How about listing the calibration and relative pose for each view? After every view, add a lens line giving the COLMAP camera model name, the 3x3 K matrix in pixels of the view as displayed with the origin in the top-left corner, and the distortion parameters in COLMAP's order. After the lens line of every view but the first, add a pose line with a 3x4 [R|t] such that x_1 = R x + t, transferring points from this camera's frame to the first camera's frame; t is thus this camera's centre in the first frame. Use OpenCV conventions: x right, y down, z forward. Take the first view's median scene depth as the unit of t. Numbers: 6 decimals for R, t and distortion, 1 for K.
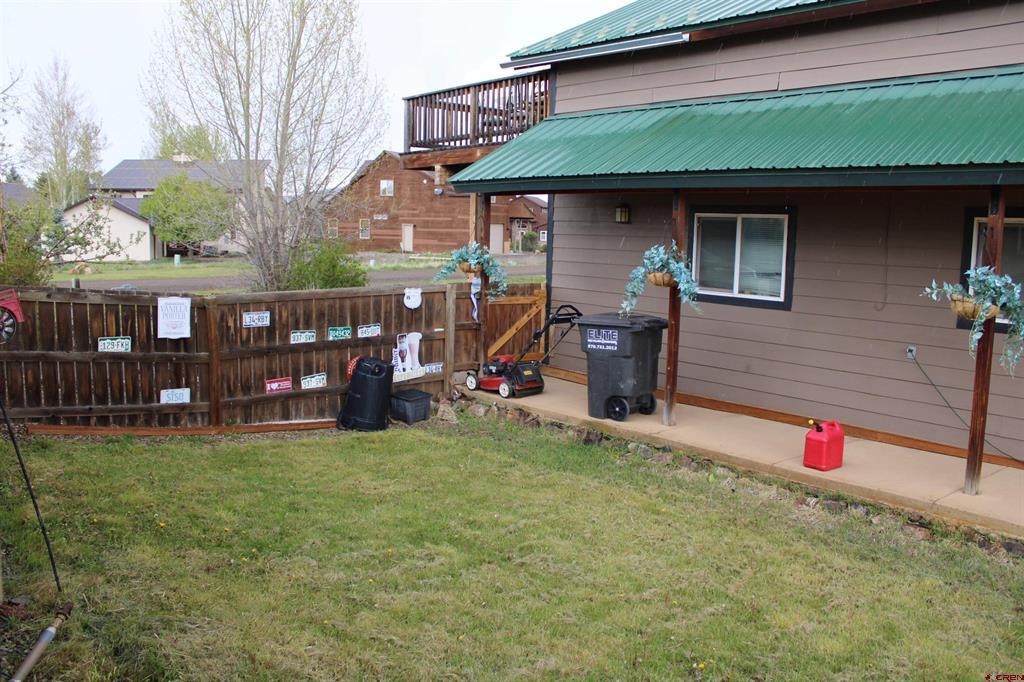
lens RADIAL K [[862.3, 0, 510.6], [0, 862.3, 325.9], [0, 0, 1]] dist [-0.163239, 0.148182]
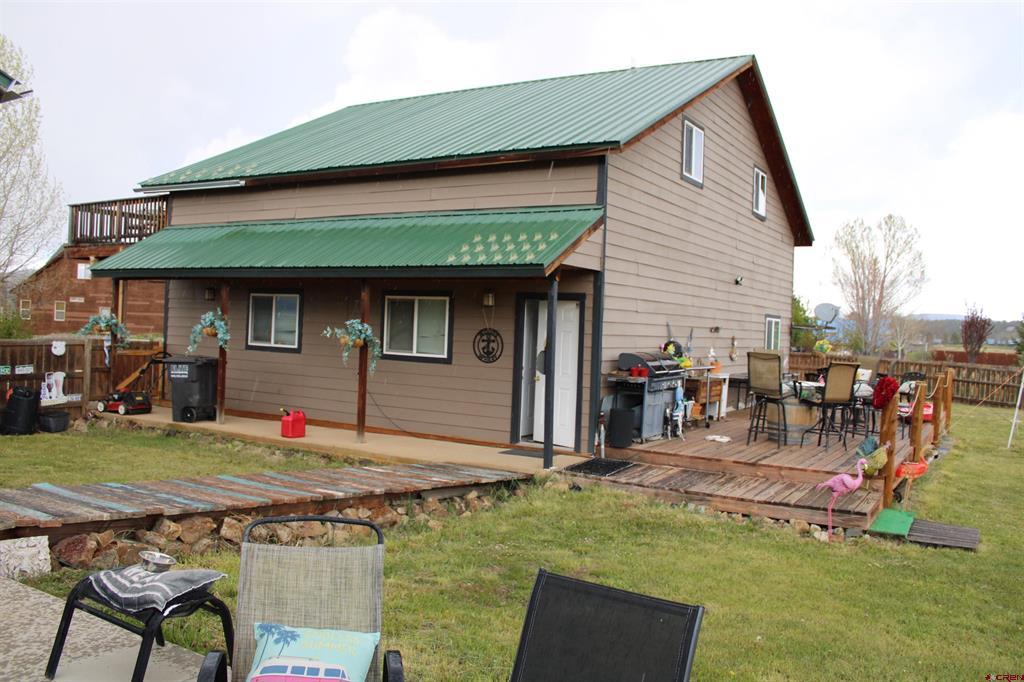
lens RADIAL K [[858.9, 0, 510.0], [0, 858.9, 323.5], [0, 0, 1]] dist [-0.165070, 0.149664]
pose [[0.948433, 0.013588, 0.316685, 0.164739], [0.020299, 0.994426, -0.103461, 0.085916], [-0.316326, 0.104554, 0.942871, -0.562577]]
